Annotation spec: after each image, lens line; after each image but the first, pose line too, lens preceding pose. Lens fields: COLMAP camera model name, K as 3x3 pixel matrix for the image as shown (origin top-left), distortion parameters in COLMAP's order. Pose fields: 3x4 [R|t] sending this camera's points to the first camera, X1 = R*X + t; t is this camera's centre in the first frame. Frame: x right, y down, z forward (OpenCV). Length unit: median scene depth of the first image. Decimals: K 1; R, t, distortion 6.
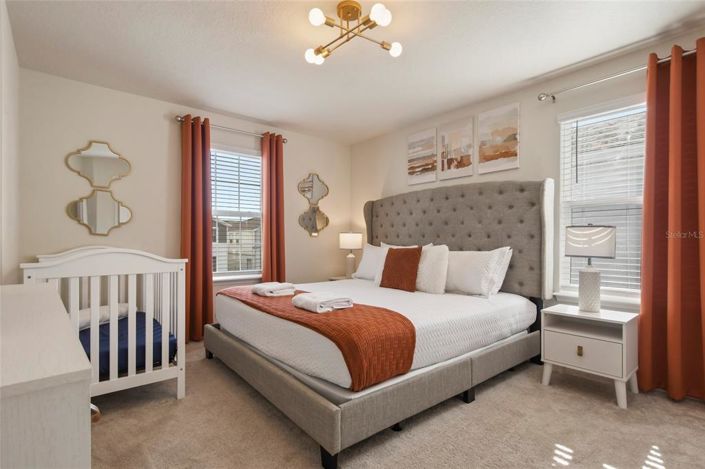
lens RADIAL K [[345.5, 0, 355.6], [0, 345.5, 239.0], [0, 0, 1]] dist [0.001005, -0.000453]
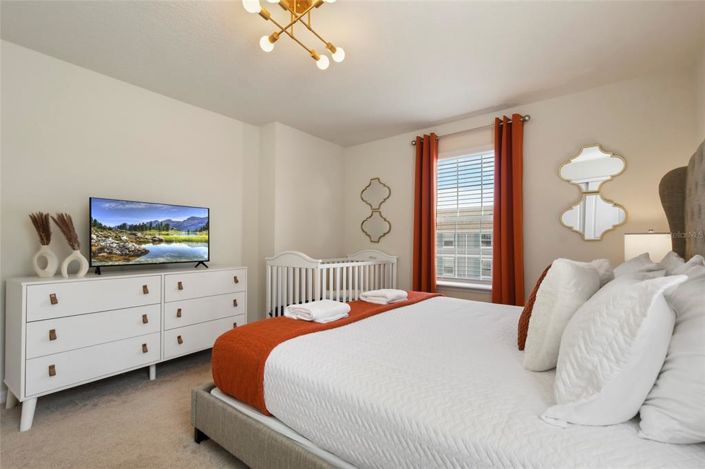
lens RADIAL K [[316.2, 0, 360.8], [0, 316.2, 243.3], [0, 0, 1]] dist [0.017127, -0.000011]
pose [[0.221962, -0.003747, -0.975048, 0.478322], [0.003622, 0.999989, -0.003018, -0.001939], [0.975048, -0.002862, 0.221974, 0.549695]]
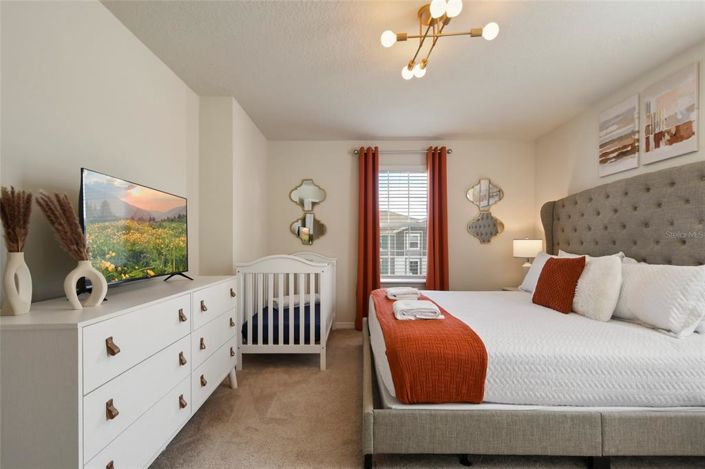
lens RADIAL K [[320.5, 0, 351.6], [0, 320.5, 245.8], [0, 0, 1]] dist [0.002875, -0.000327]
pose [[0.759927, -0.003516, -0.649999, 0.226641], [0.006908, 0.999973, 0.002667, -0.007544], [0.649972, -0.006517, 0.759930, 0.093365]]
